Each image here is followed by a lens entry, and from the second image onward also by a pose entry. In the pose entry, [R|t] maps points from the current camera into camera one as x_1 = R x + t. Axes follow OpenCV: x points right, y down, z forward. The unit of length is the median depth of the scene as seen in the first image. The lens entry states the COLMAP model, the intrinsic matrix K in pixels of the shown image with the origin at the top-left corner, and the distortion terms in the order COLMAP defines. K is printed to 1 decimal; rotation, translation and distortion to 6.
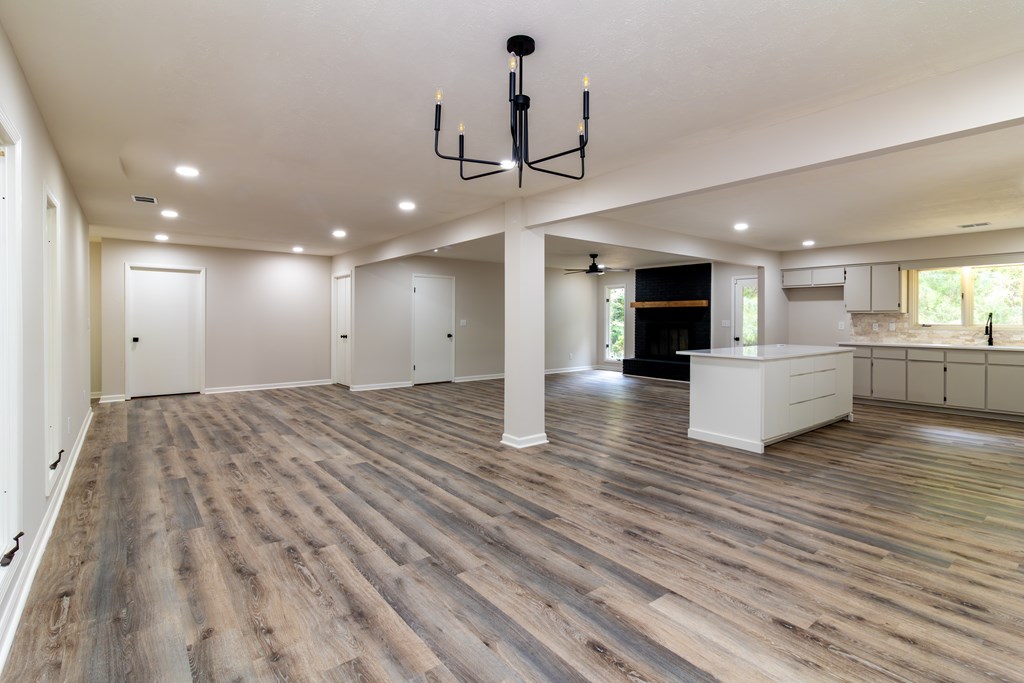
lens RADIAL K [[485.5, 0, 539.8], [0, 485.5, 317.8], [0, 0, 1]] dist [0.004152, -0.000046]
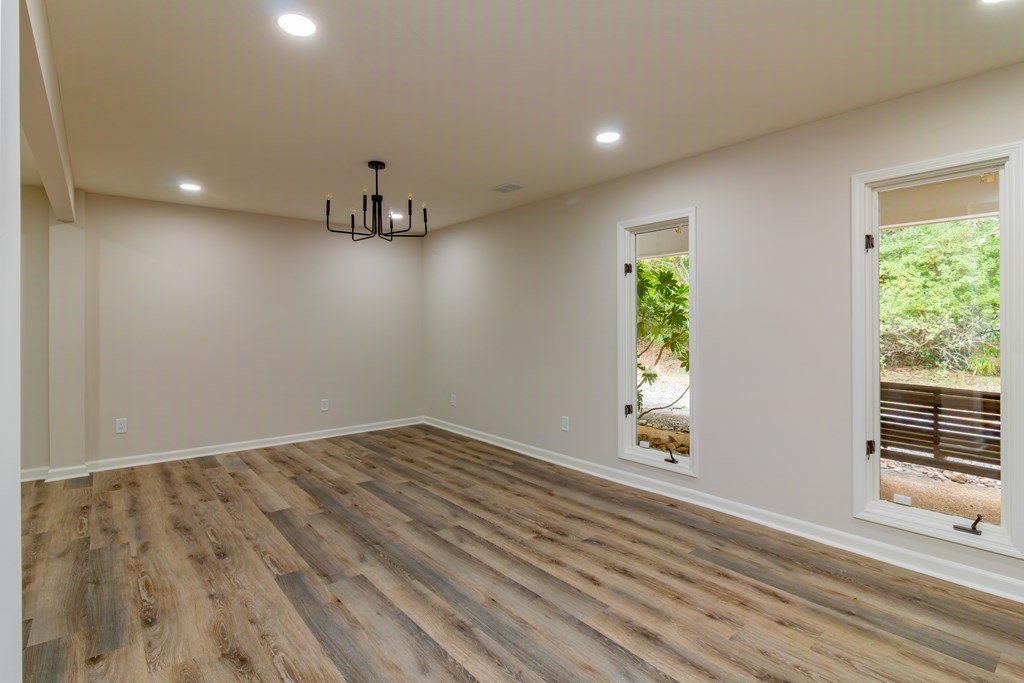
lens RADIAL K [[489.6, 0, 513.2], [0, 489.6, 339.9], [0, 0, 1]] dist [0.001284, 0.000281]
pose [[-0.999968, 0.001356, 0.007868, -0.390935], [0.001612, 0.999466, 0.032633, 0.002983], [-0.007820, 0.032644, -0.999436, 1.989763]]
